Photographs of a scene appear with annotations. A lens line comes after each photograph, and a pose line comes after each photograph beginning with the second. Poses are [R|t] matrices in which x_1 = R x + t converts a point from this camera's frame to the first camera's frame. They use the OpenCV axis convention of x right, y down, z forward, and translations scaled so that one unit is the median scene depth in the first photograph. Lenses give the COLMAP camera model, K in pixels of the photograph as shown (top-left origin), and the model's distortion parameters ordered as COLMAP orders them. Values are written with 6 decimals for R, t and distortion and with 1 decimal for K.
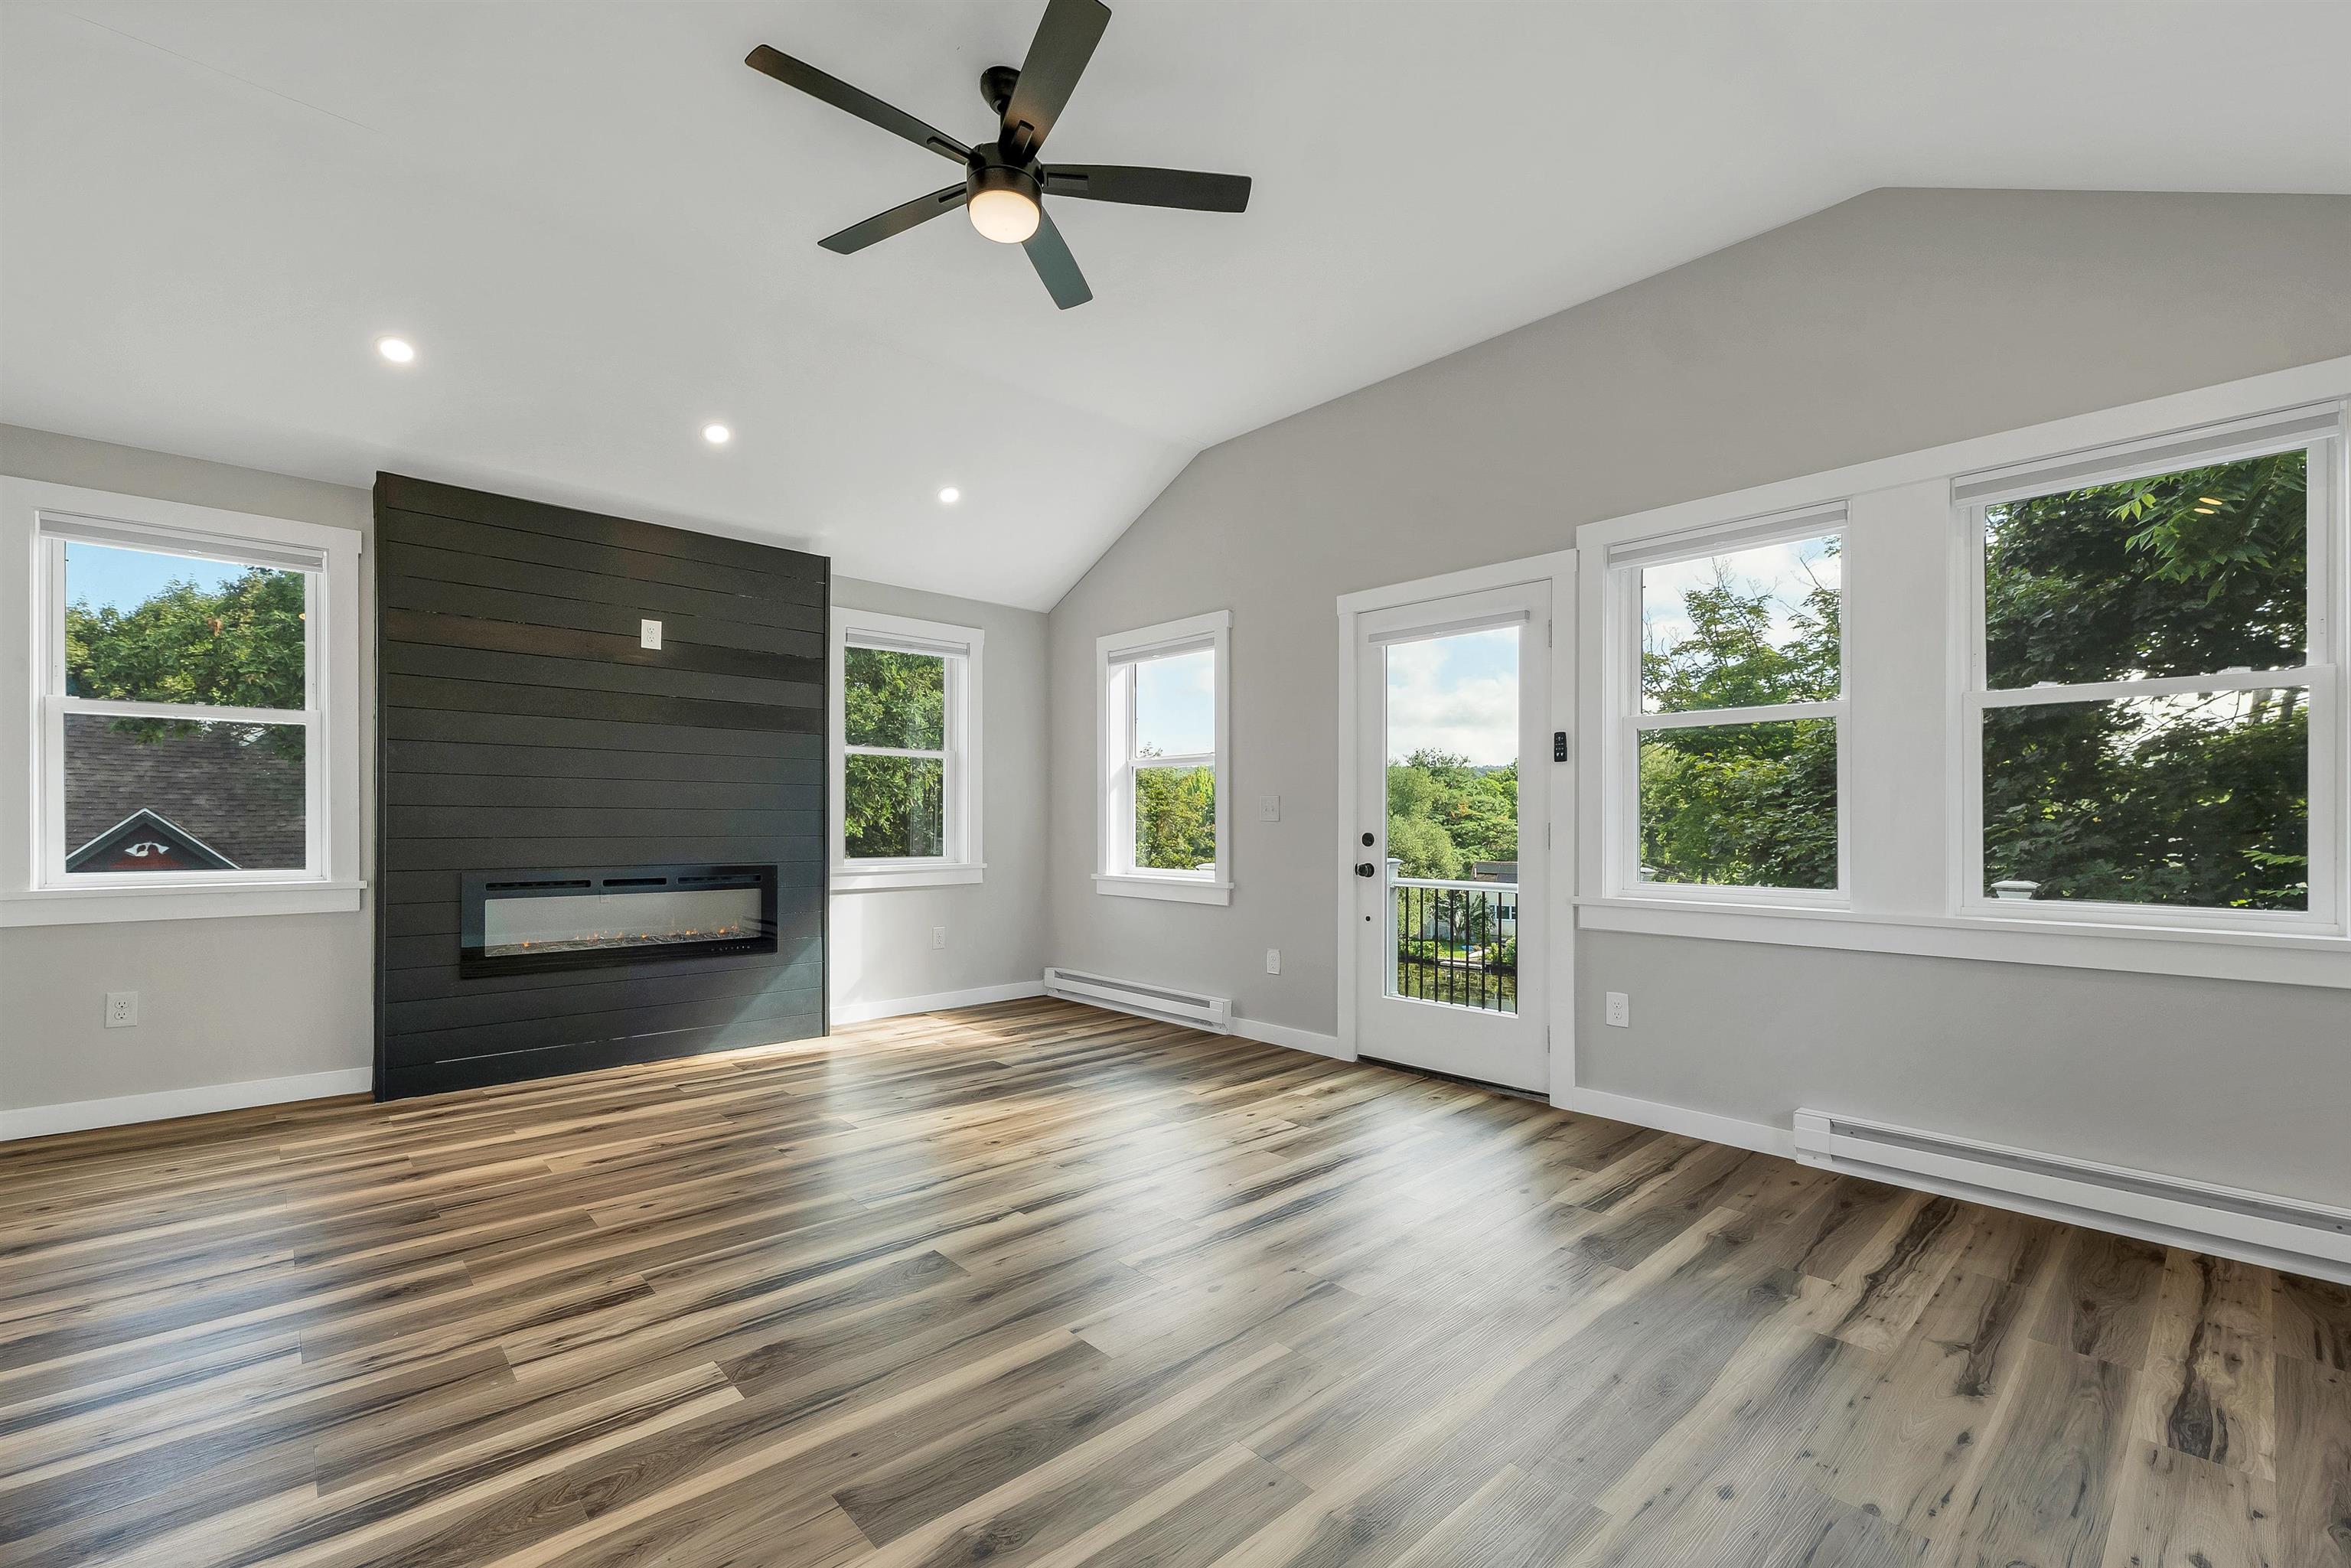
lens RADIAL K [[982.5, 0, 1139.0], [0, 982.5, 832.9], [0, 0, 1]] dist [0.003012, 0.000033]
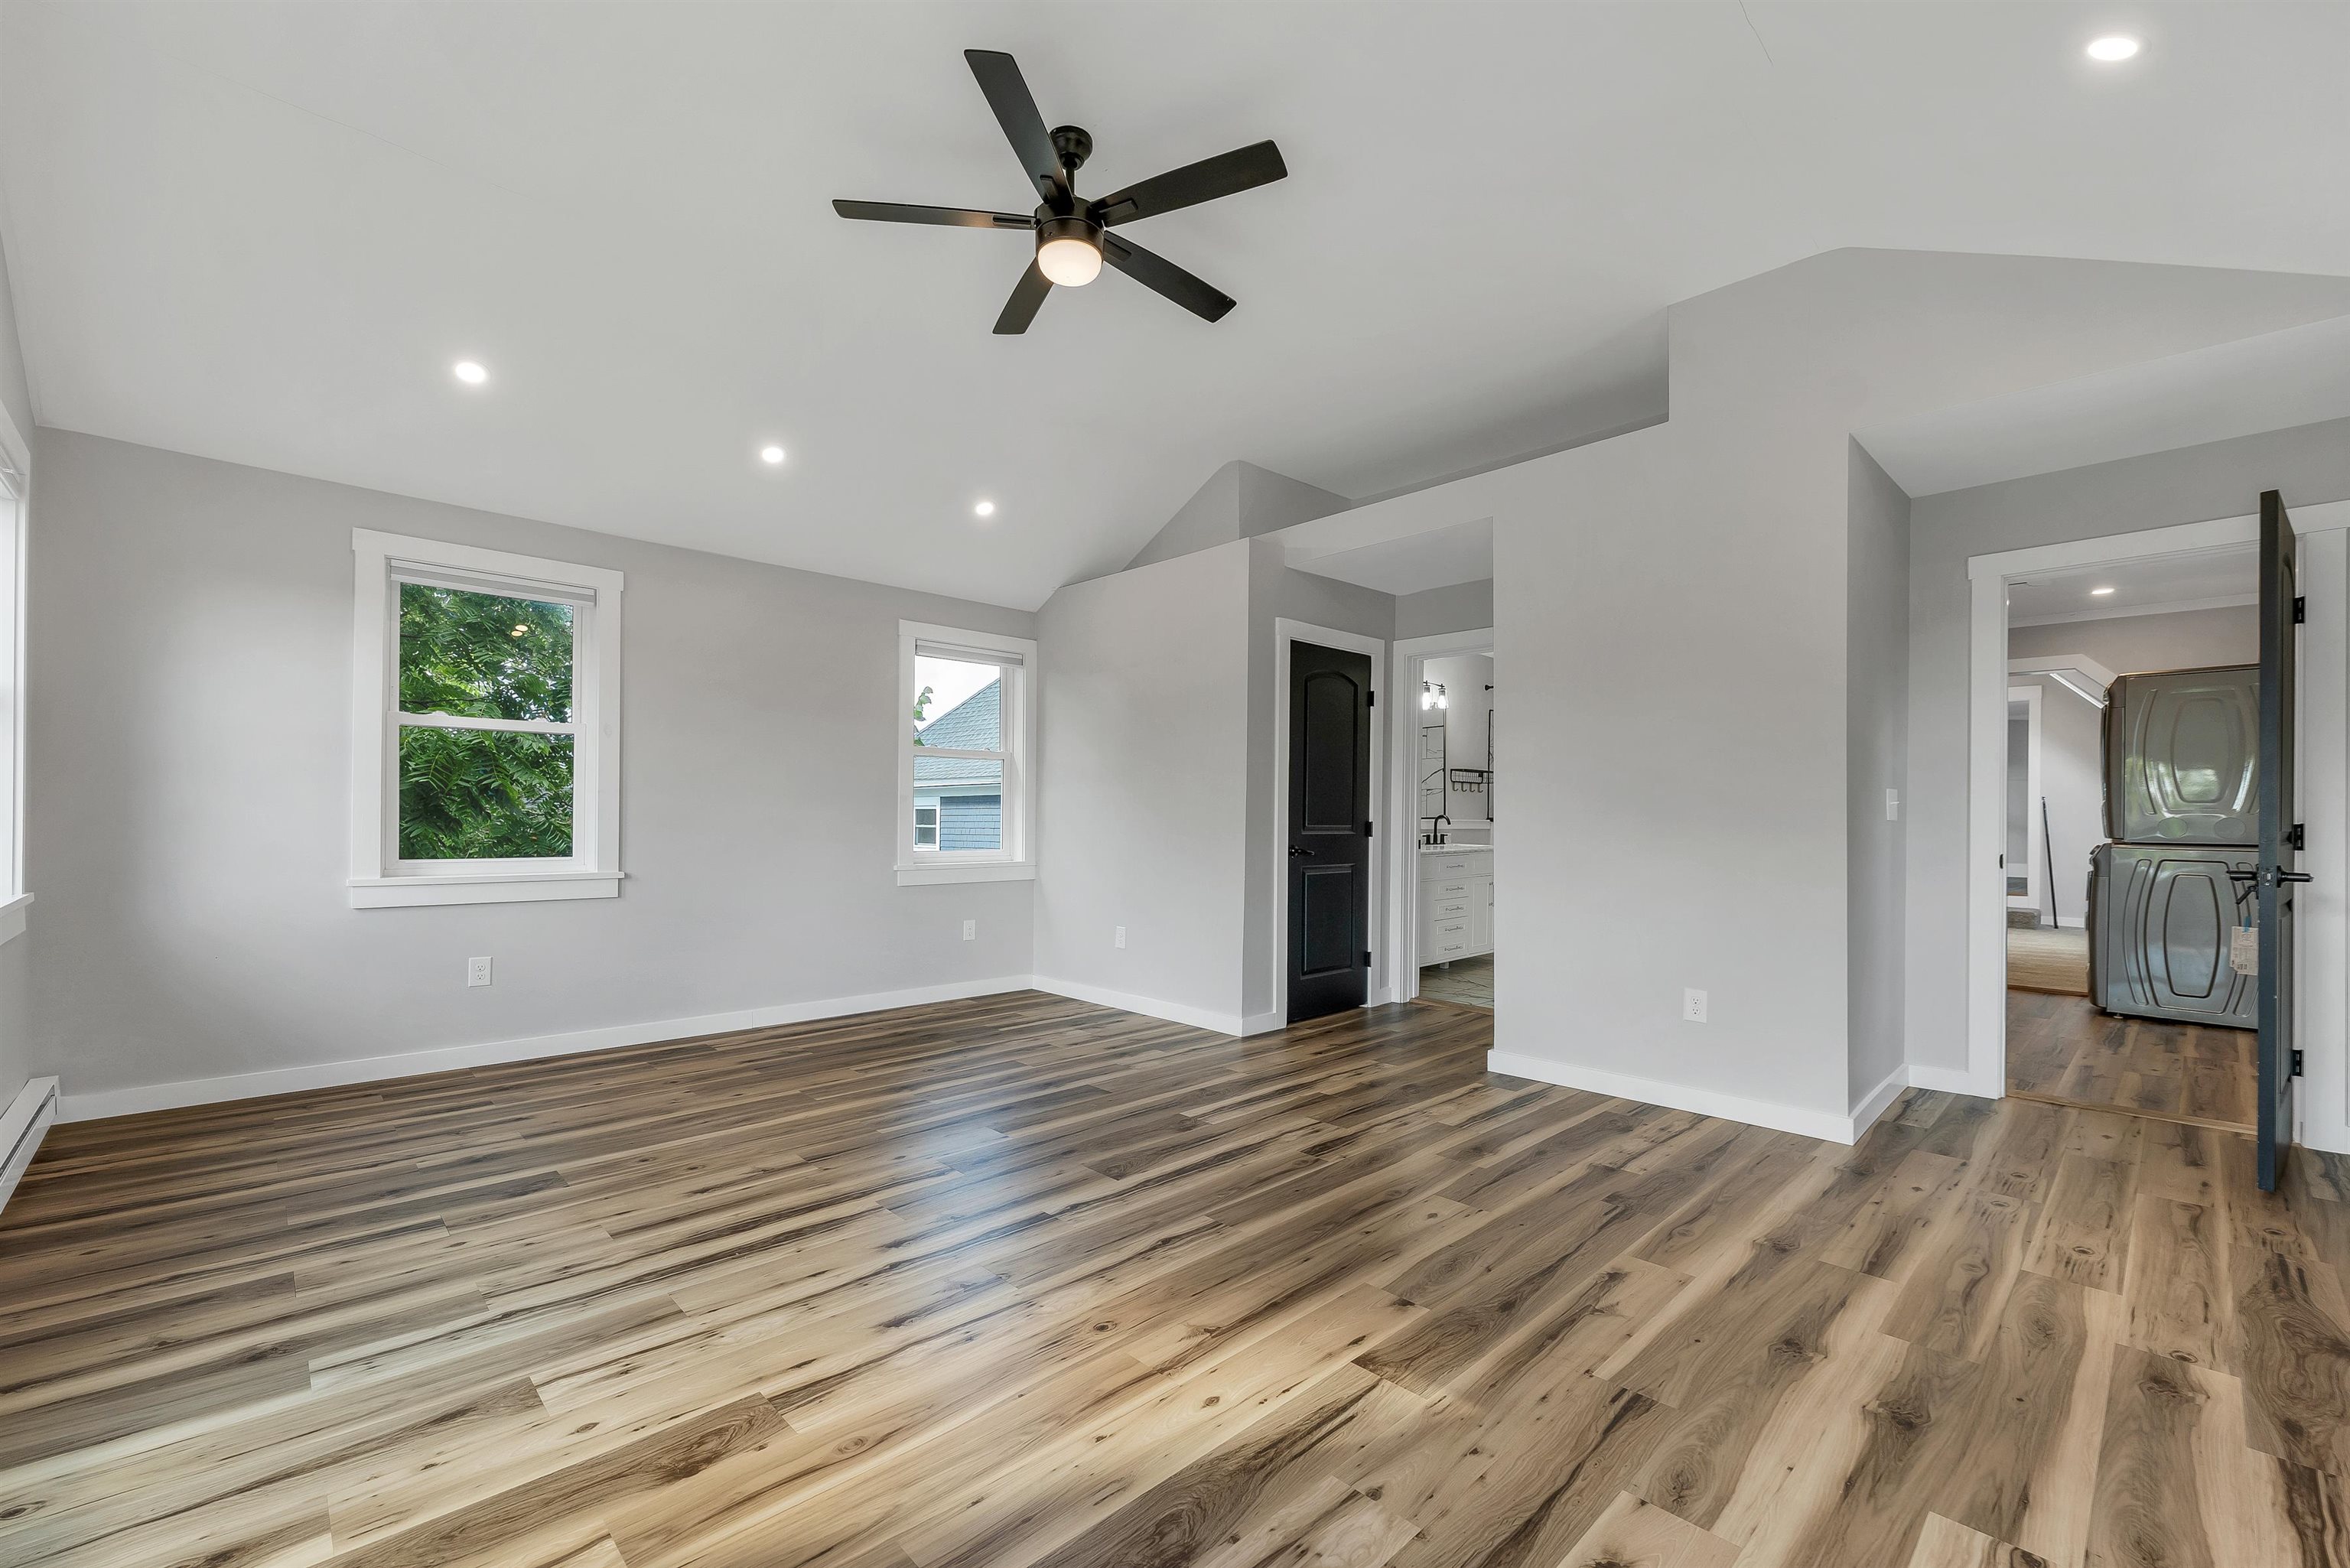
lens RADIAL K [[976.3, 0, 1173.2], [0, 976.3, 810.2], [0, 0, 1]] dist [0.002941, -0.000027]
pose [[-0.998652, -0.013847, -0.050031, -0.157495], [-0.014093, 0.999890, 0.004558, -0.021428], [0.049963, 0.005257, -0.998737, 1.639608]]
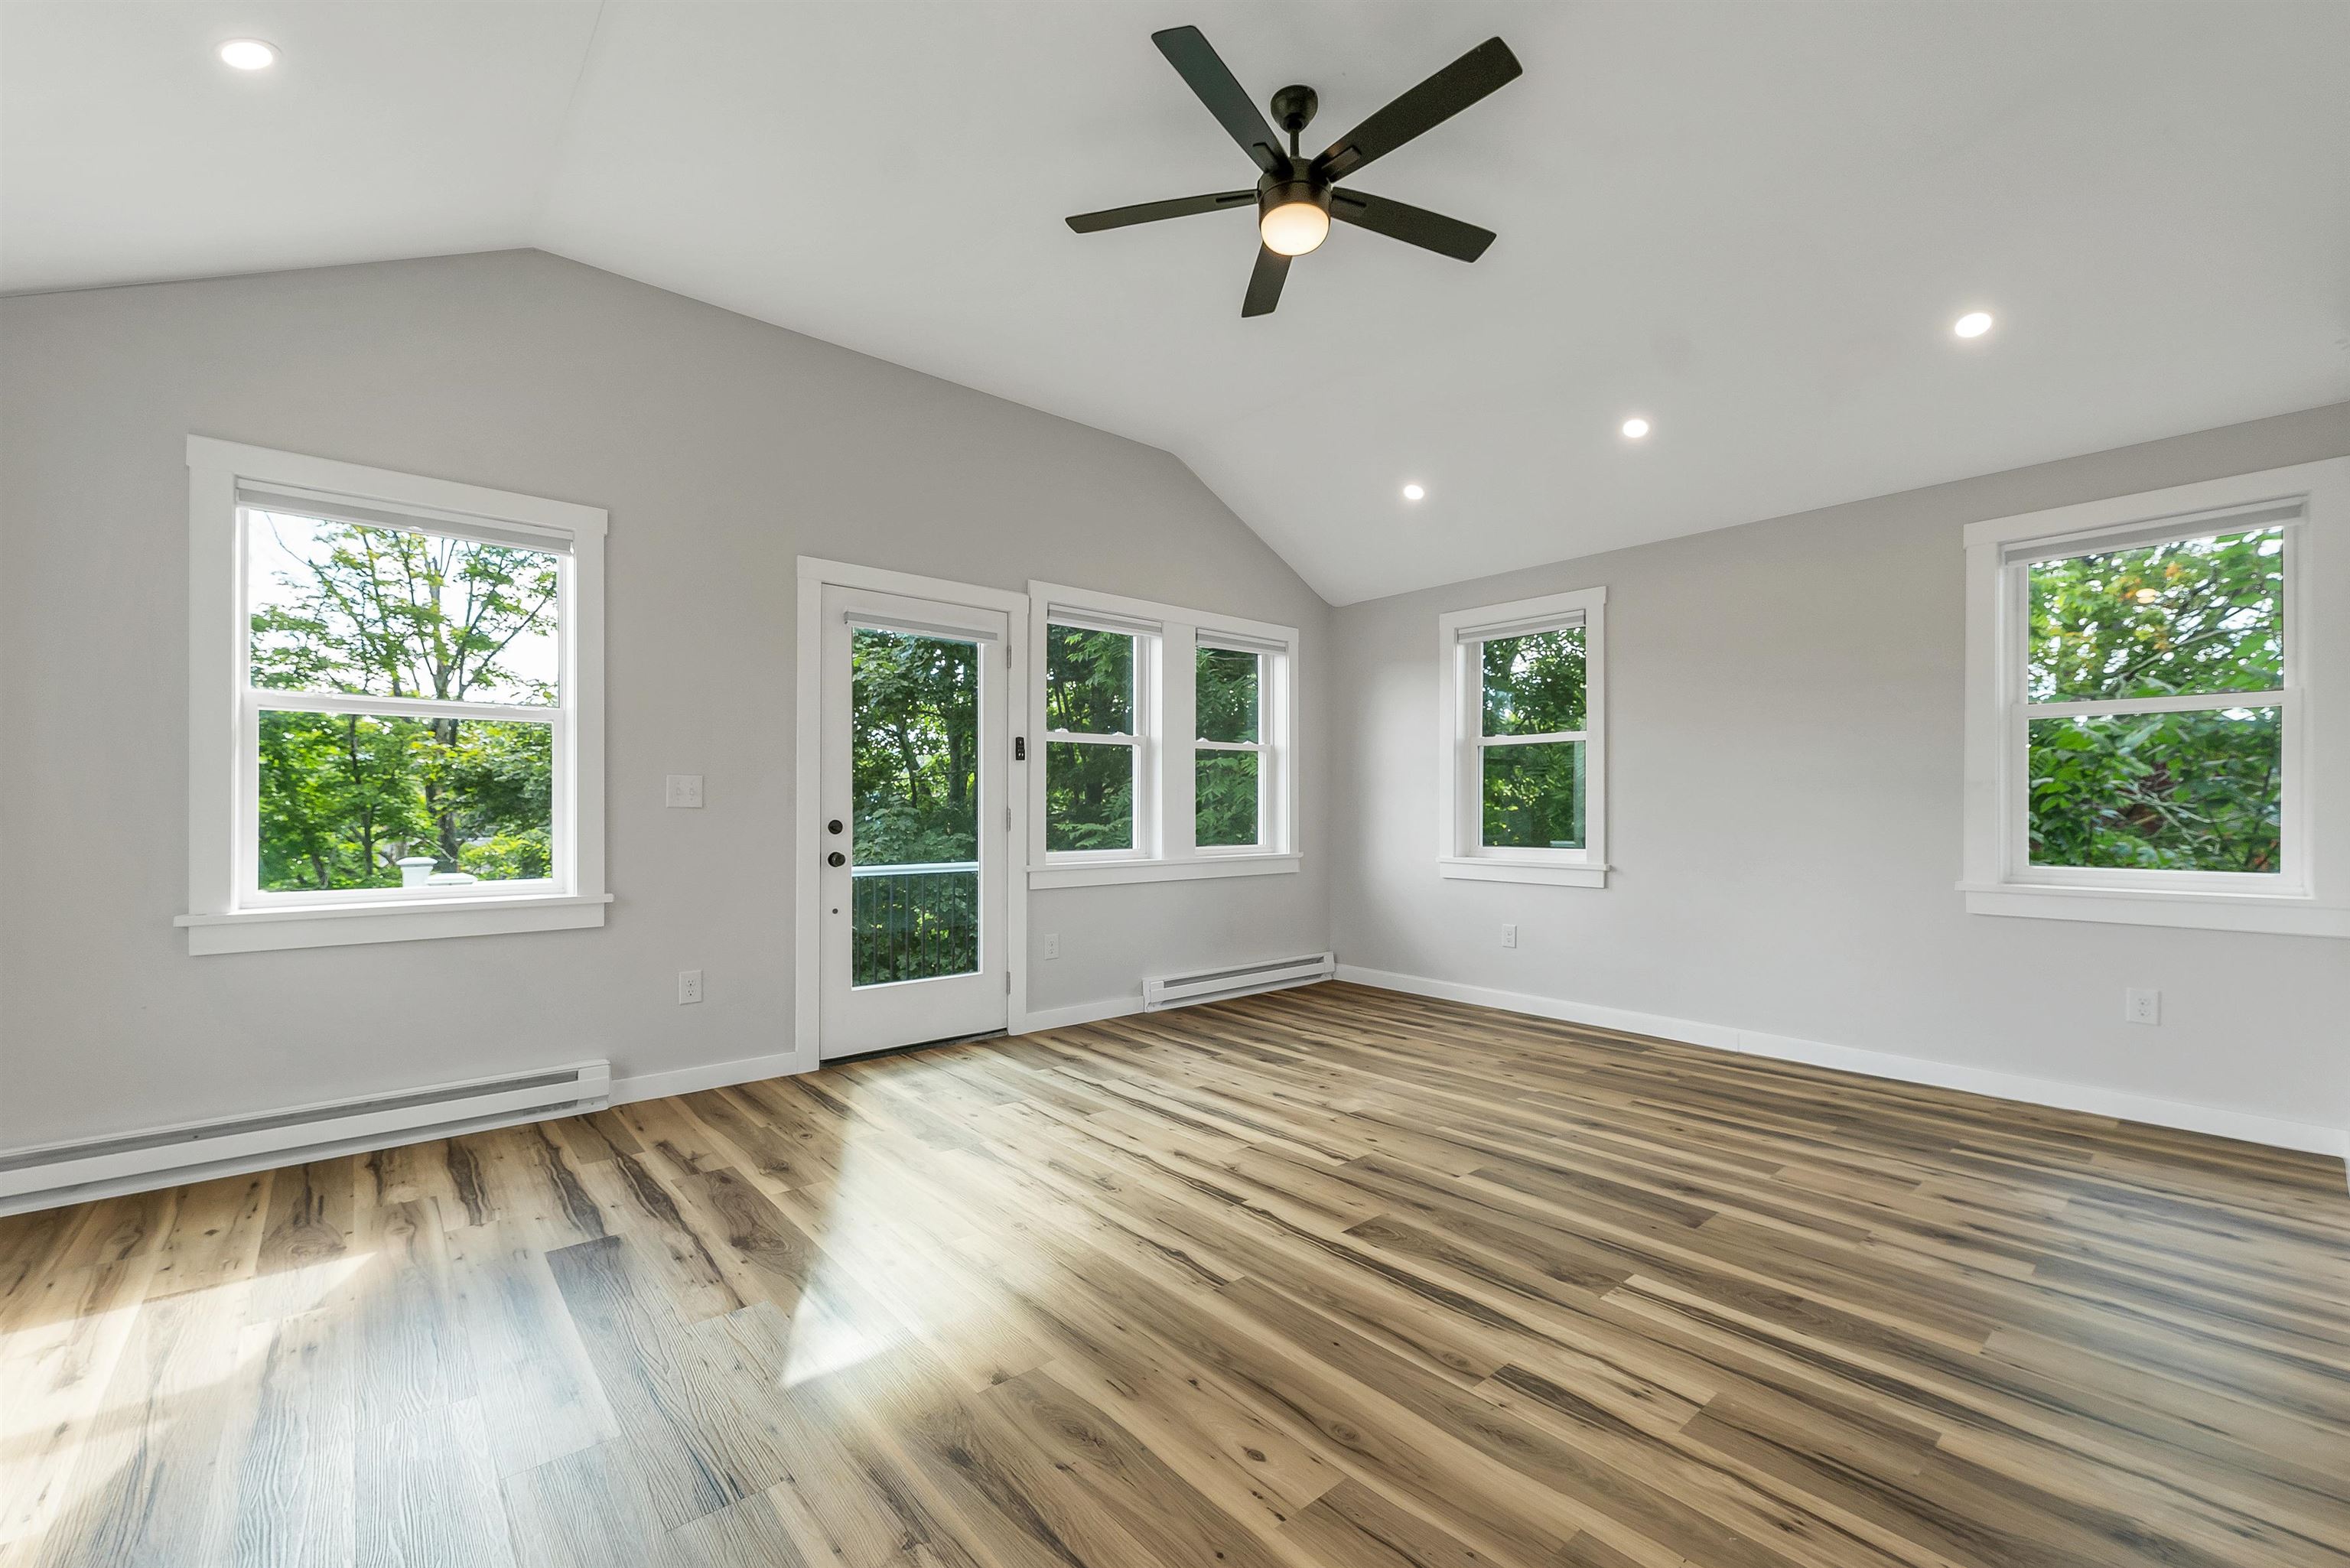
lens RADIAL K [[976.3, 0, 1173.2], [0, 976.3, 810.2], [0, 0, 1]] dist [0.002941, -0.000027]
pose [[0.016344, -0.004992, 0.999854, -0.915671], [0.011260, 0.999925, 0.004808, -0.013328], [-0.999803, 0.011180, 0.016399, 0.867355]]
